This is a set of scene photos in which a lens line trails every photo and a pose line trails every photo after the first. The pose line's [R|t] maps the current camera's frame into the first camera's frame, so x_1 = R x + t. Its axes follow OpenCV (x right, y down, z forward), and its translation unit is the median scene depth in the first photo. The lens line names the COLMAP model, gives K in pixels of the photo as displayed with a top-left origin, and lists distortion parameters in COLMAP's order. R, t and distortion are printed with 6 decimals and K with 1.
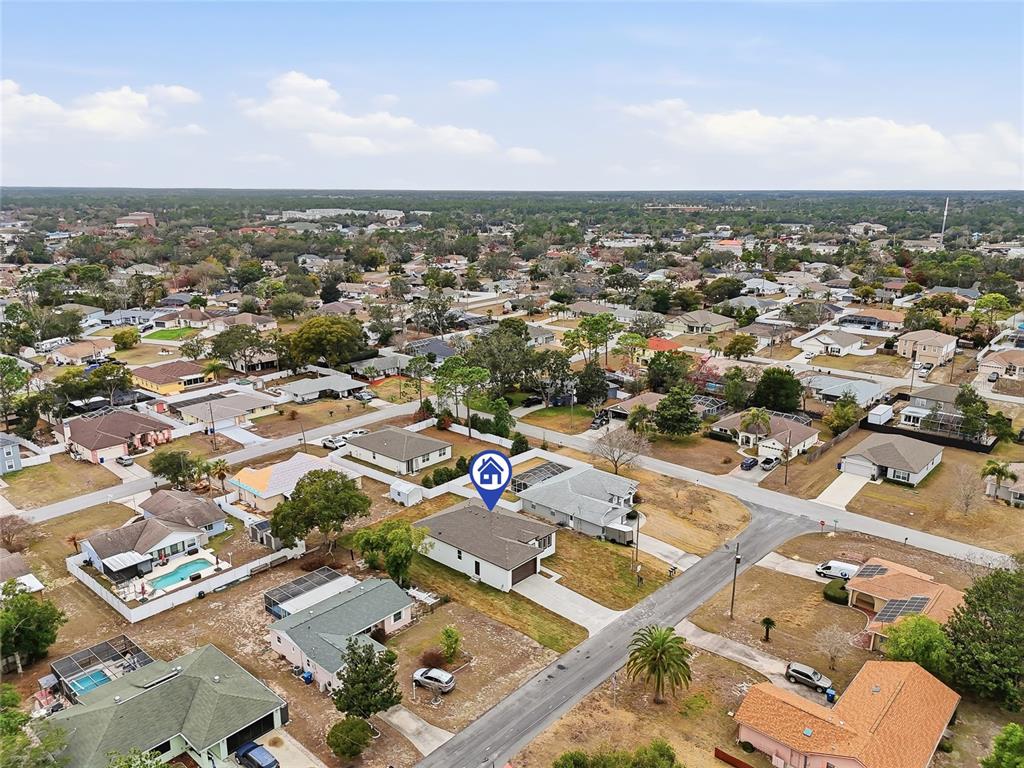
lens RADIAL K [[730.8, 0, 545.3], [0, 730.8, 449.9], [0, 0, 1]] dist [0.079650, -0.001622]
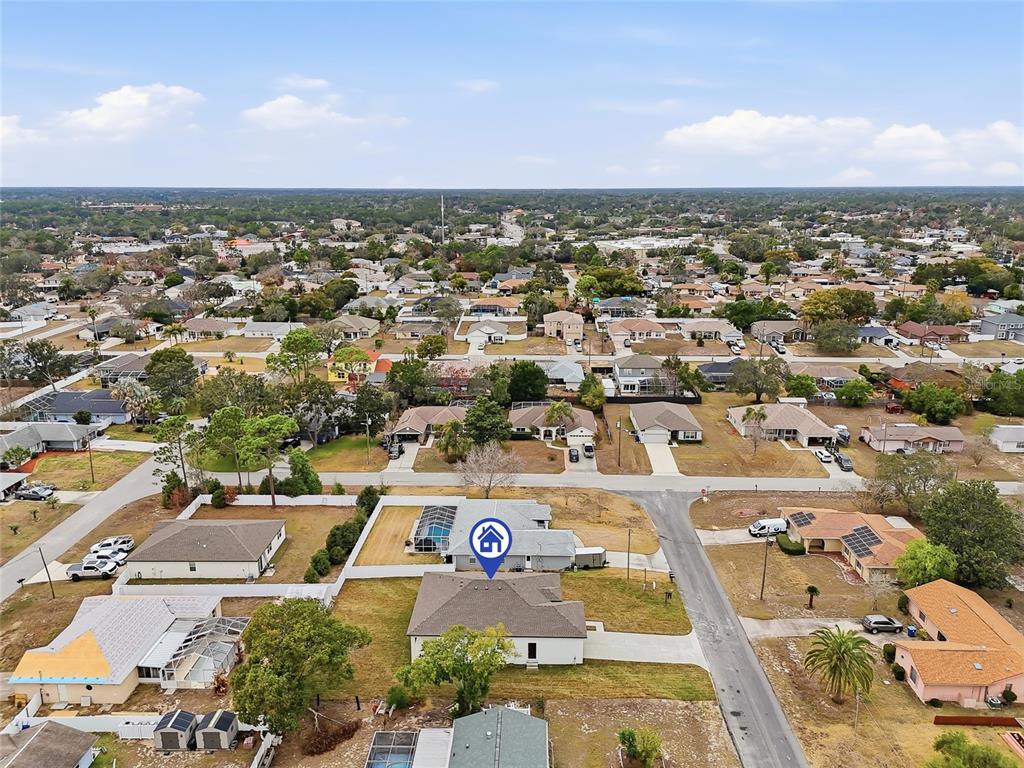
lens RADIAL K [[705.4, 0, 564.2], [0, 705.4, 454.3], [0, 0, 1]] dist [0.048865, -0.000789]
pose [[0.781523, -0.232128, 0.579084, -0.310038], [0.220019, 0.971115, 0.092341, -0.078370], [-0.583792, 0.055243, 0.810022, 0.206566]]
